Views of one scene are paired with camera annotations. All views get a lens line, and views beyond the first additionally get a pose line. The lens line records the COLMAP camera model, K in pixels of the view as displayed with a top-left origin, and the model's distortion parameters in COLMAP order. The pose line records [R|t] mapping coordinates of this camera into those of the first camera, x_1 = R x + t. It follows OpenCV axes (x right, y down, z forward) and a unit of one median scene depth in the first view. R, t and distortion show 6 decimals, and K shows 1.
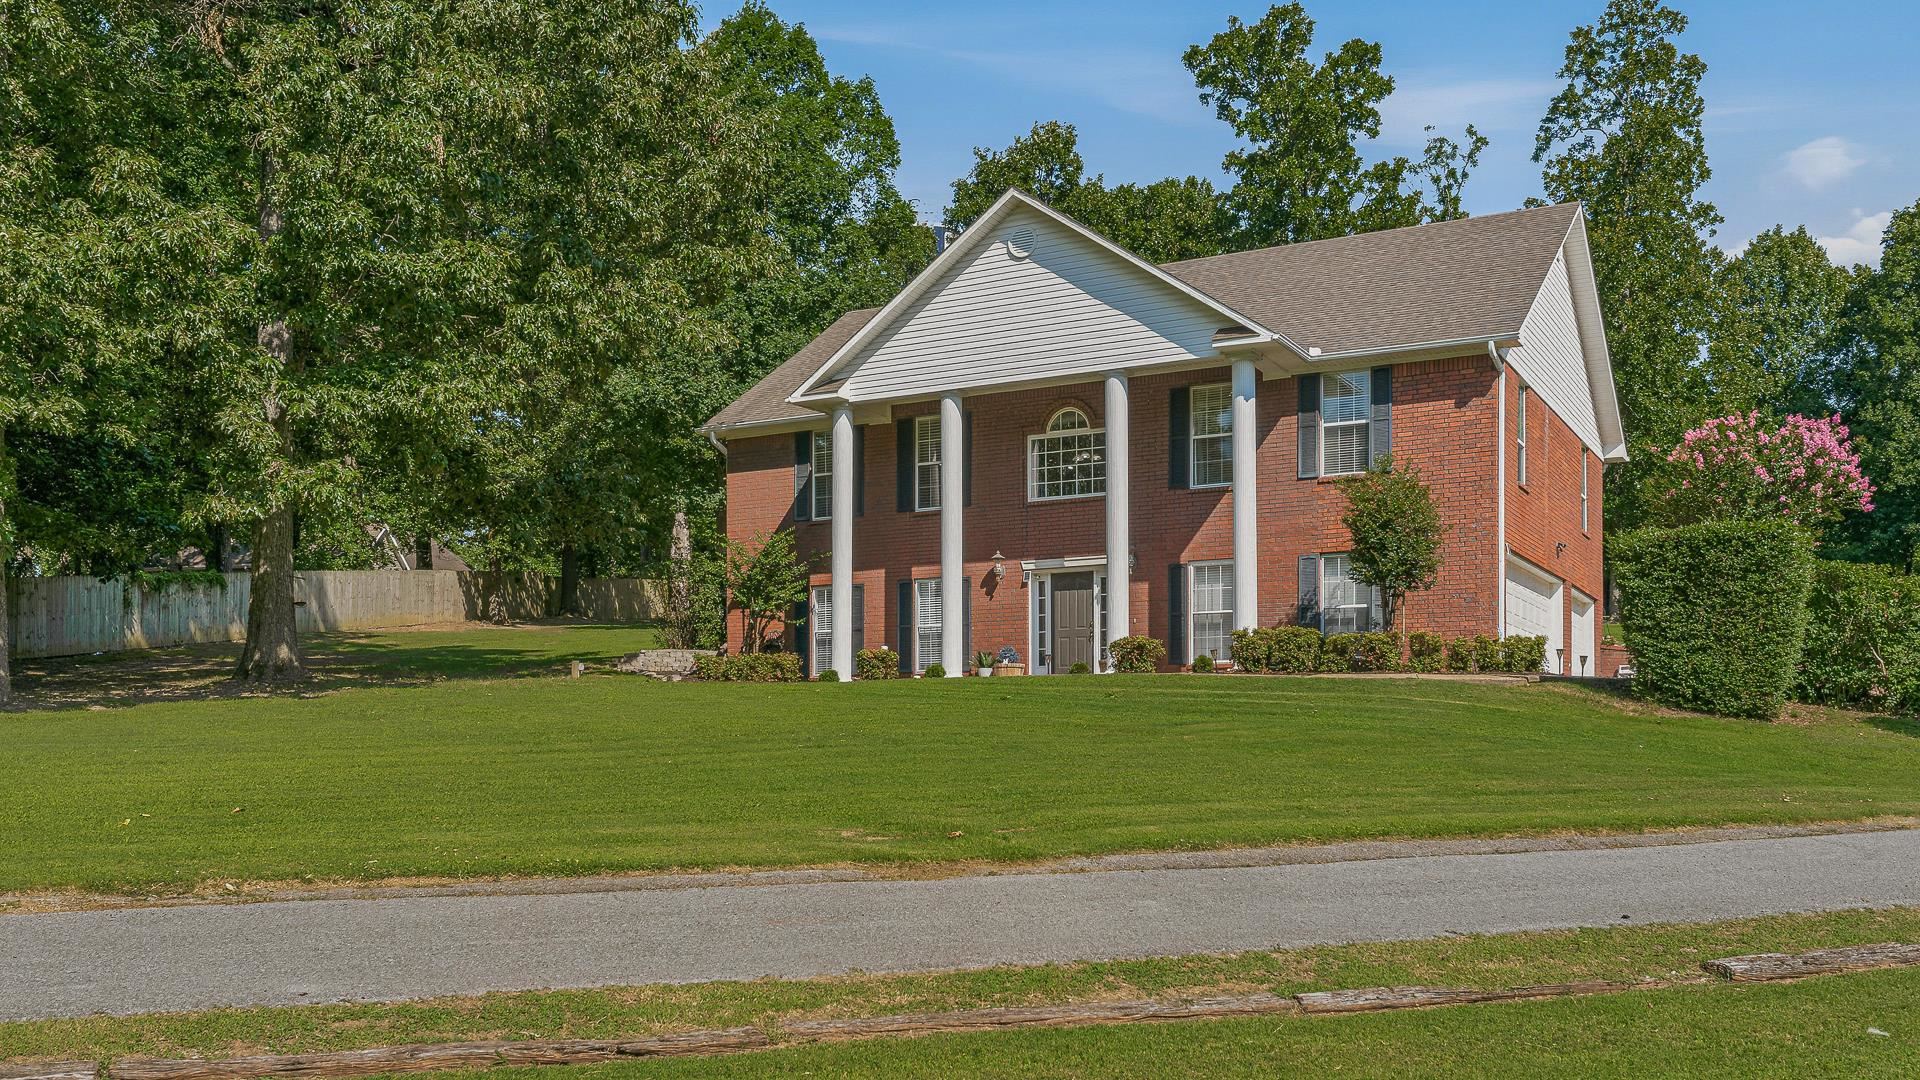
lens RADIAL K [[1733.6, 0, 961.3], [0, 1733.6, 541.4], [0, 0, 1]] dist [-0.022220, -0.007297]
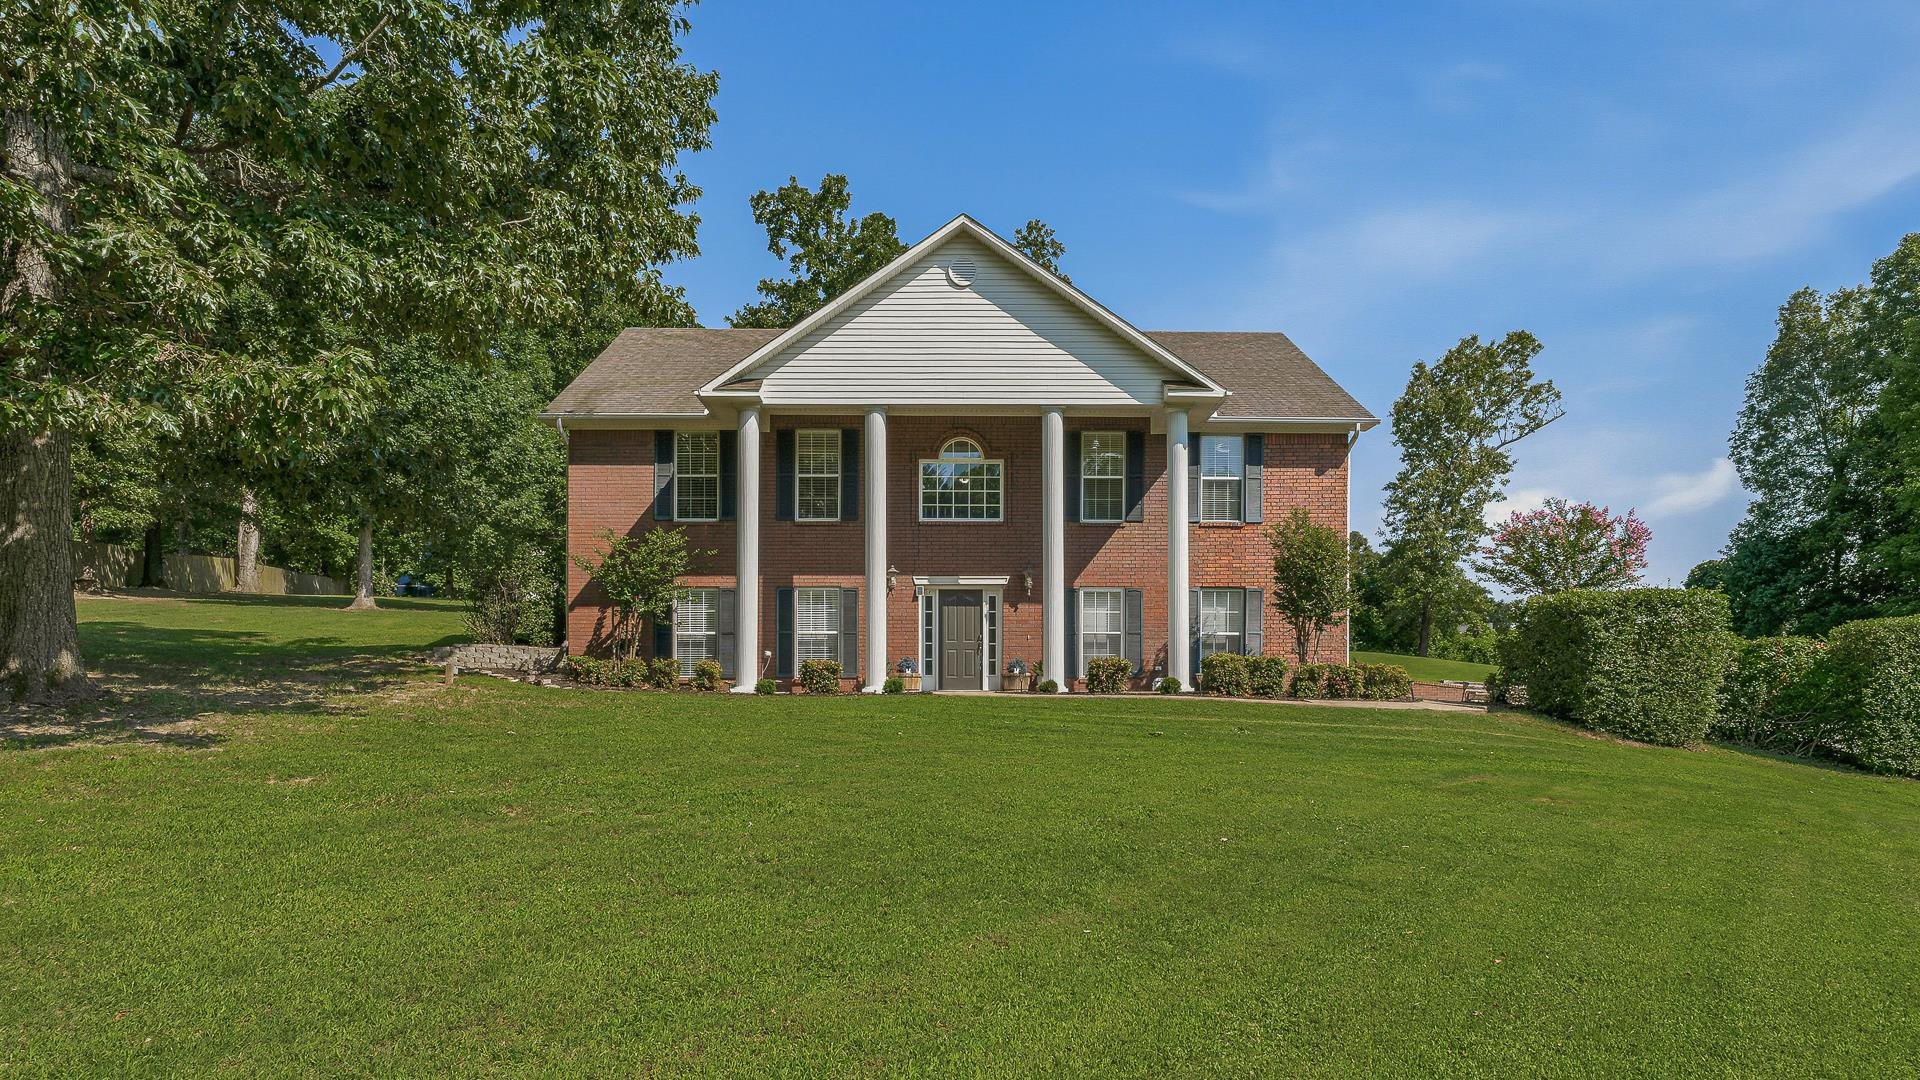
lens RADIAL K [[1041.0, 0, 945.3], [0, 1041.0, 617.5], [0, 0, 1]] dist [-0.005883, 0.000661]
pose [[0.867934, 0.041806, 0.494917, -0.268943], [-0.067138, 0.997181, 0.033507, 0.014111], [-0.492121, -0.062310, 0.868294, 0.441705]]
